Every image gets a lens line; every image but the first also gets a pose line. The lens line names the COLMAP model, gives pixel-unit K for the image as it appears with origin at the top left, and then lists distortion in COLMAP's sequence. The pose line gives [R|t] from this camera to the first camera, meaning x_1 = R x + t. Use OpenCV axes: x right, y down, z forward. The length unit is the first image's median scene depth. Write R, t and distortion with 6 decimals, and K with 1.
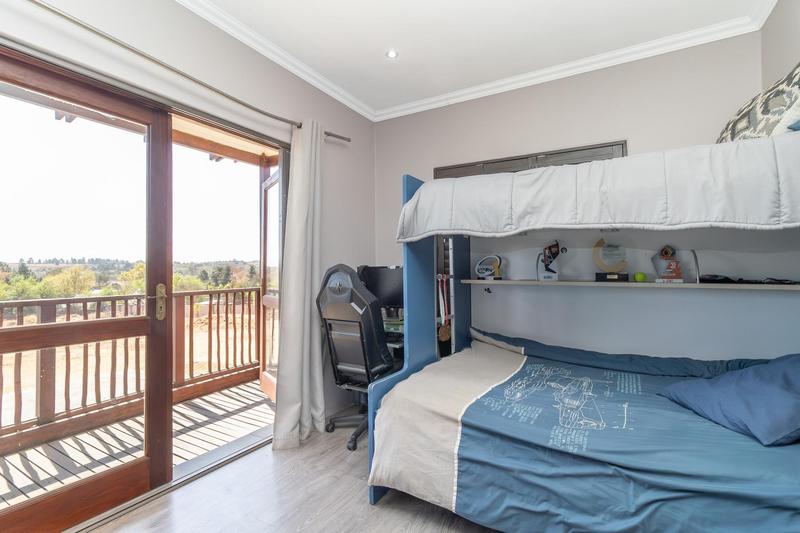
lens RADIAL K [[371.3, 0, 400.0], [0, 371.3, 266.5], [0, 0, 1]] dist [-0.002829, -0.000473]
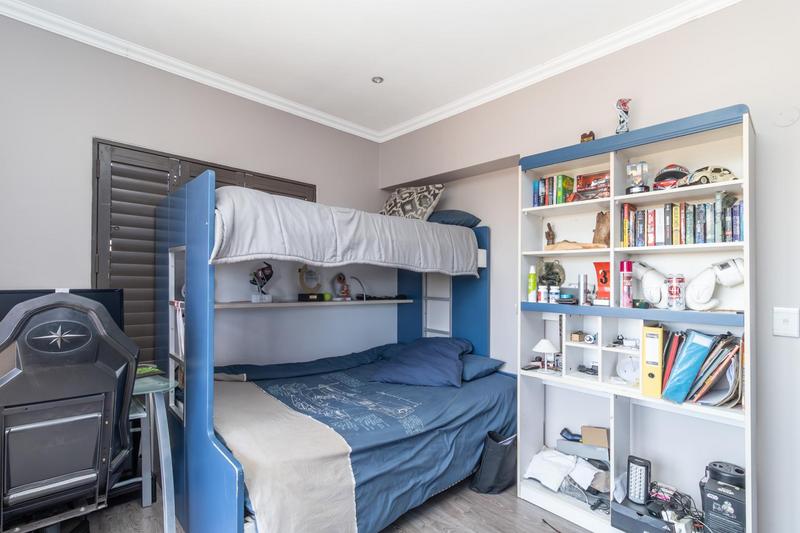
lens RADIAL K [[372.3, 0, 398.7], [0, 372.3, 275.7], [0, 0, 1]] dist [-0.001507, -0.000436]
pose [[0.298587, 0.017859, 0.954215, -0.714786], [-0.030570, 0.999491, -0.009141, -0.056175], [-0.953893, -0.026441, 0.298981, 0.534655]]
